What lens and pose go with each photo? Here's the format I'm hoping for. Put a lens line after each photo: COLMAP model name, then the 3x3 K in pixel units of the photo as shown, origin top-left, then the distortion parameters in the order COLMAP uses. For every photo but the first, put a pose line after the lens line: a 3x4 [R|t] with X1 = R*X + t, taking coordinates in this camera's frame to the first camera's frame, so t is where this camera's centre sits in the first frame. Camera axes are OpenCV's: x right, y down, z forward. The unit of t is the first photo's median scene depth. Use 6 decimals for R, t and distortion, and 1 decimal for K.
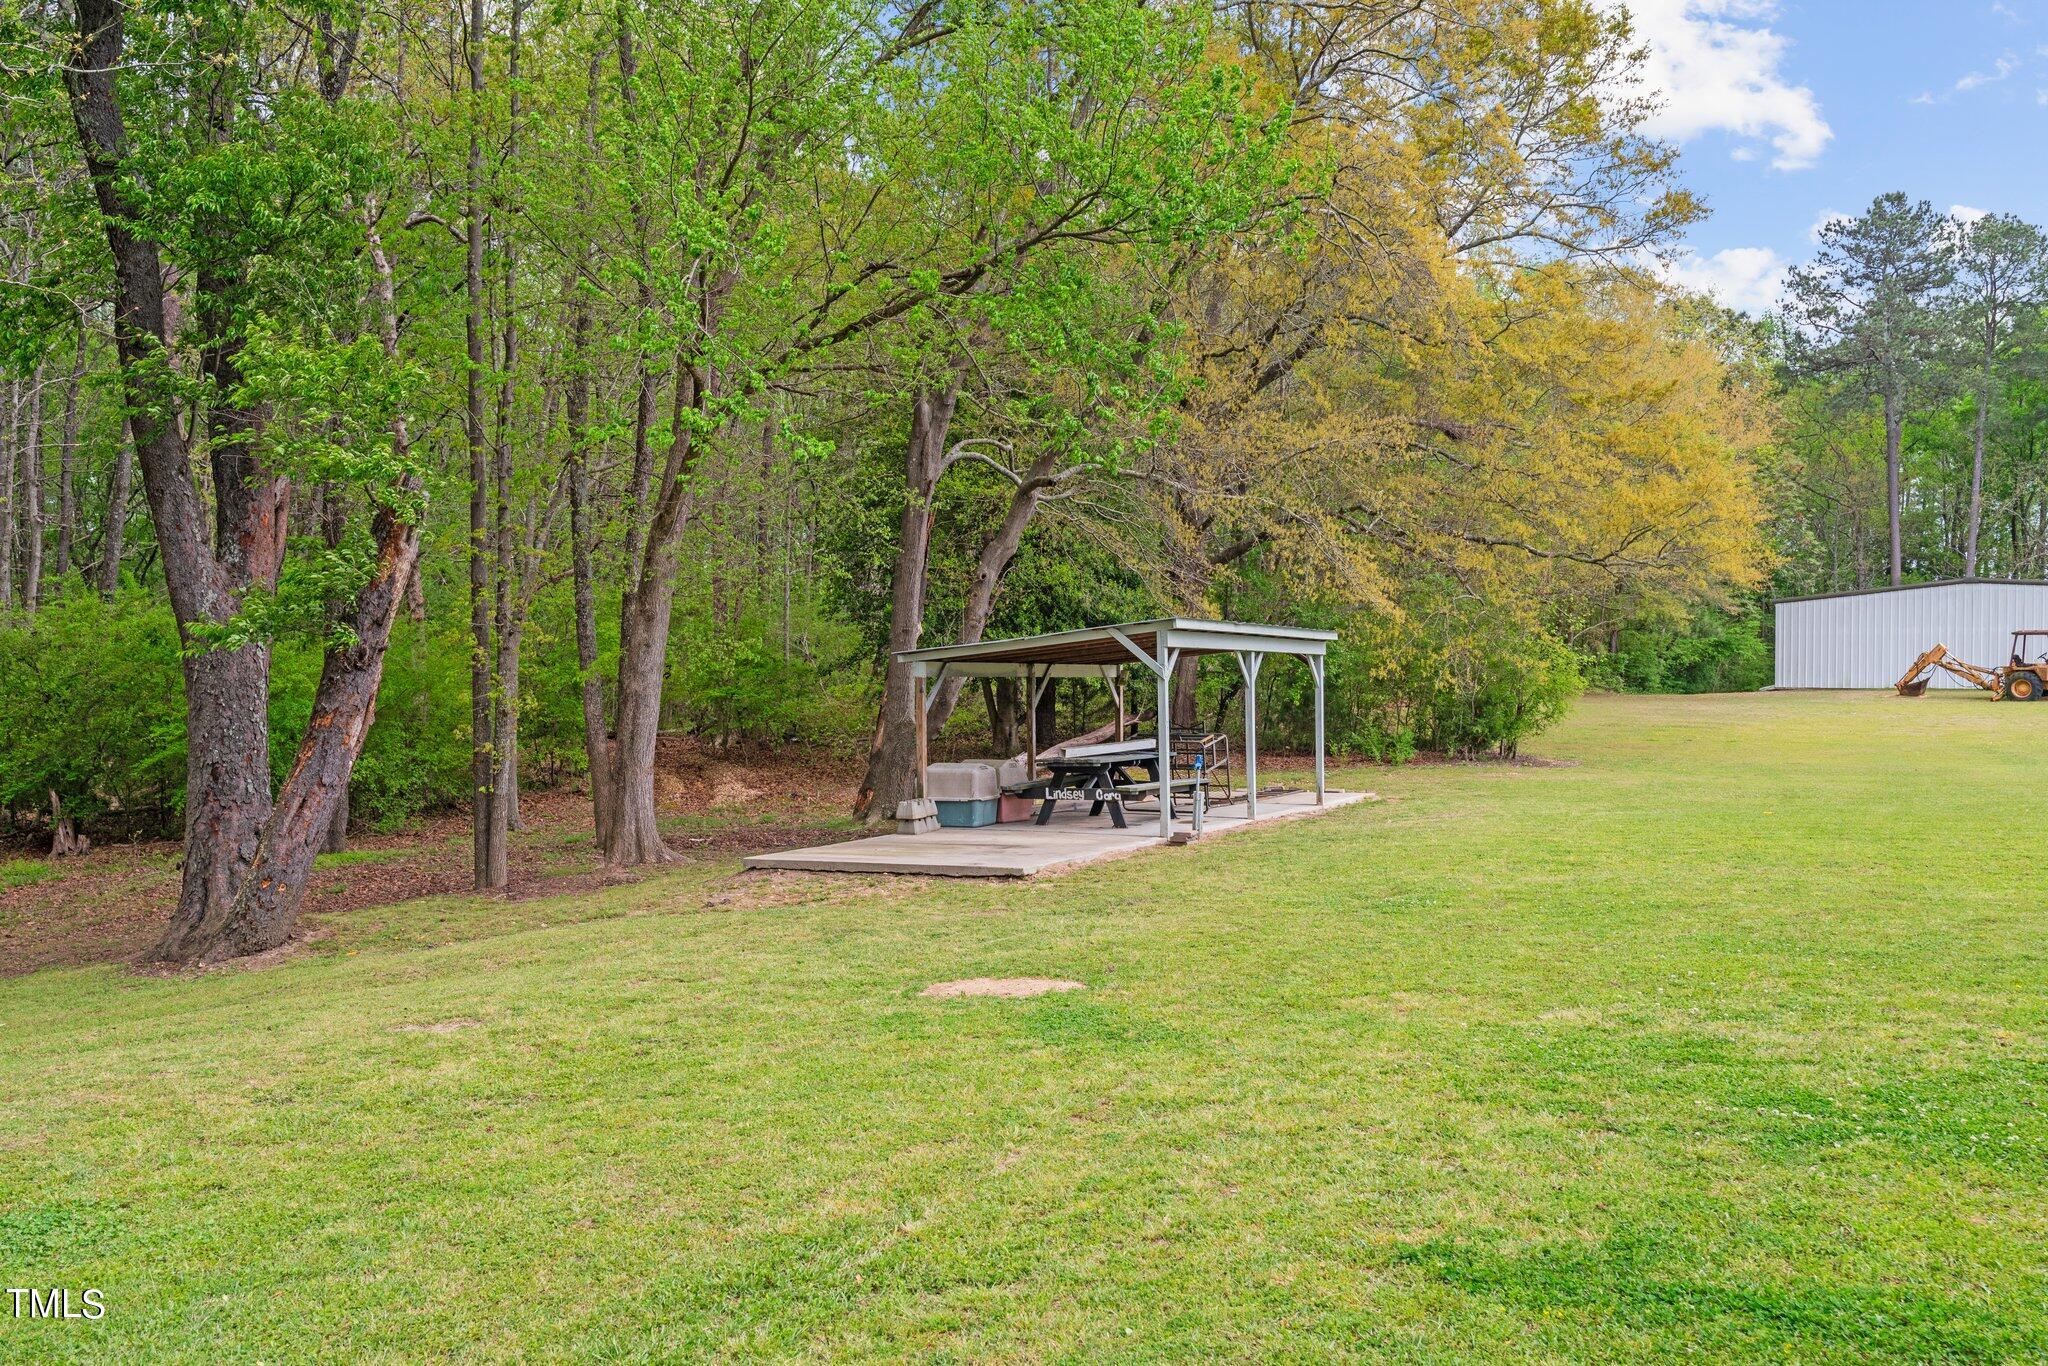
lens RADIAL K [[1804.9, 0, 1025.1], [0, 1804.9, 680.1], [0, 0, 1]] dist [0.004874, 0.014296]
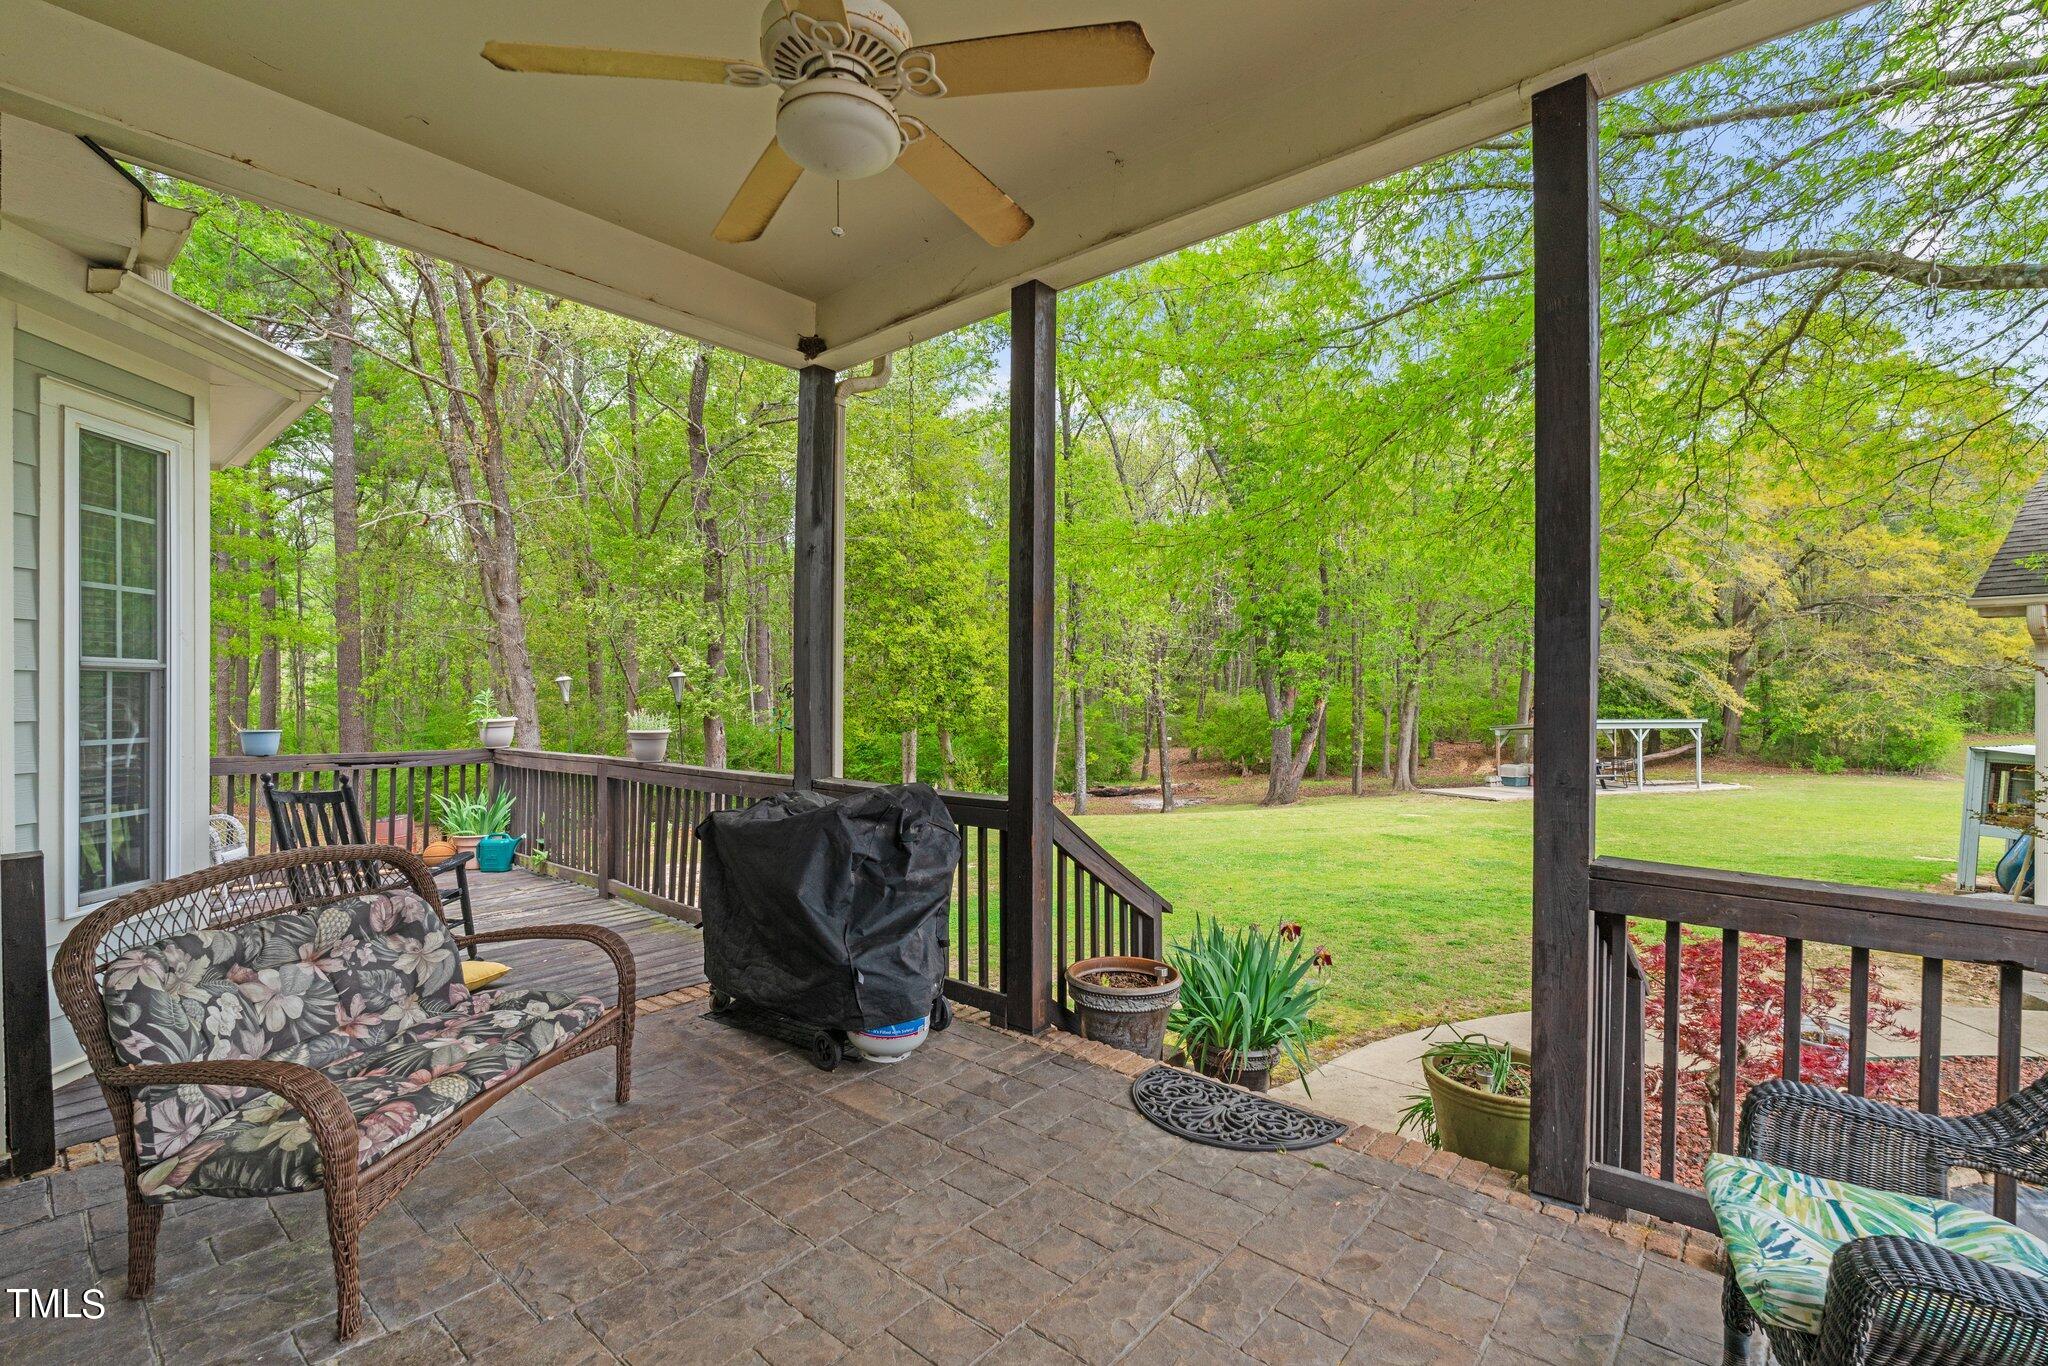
lens RADIAL K [[934.8, 0, 1024.4], [0, 934.8, 691.6], [0, 0, 1]] dist [0.001197, 0.000238]
pose [[0.744600, 0.003543, -0.667502, 0.401706], [-0.007092, 0.999971, -0.002604, -0.066520], [0.667474, 0.006672, 0.744603, -0.706537]]
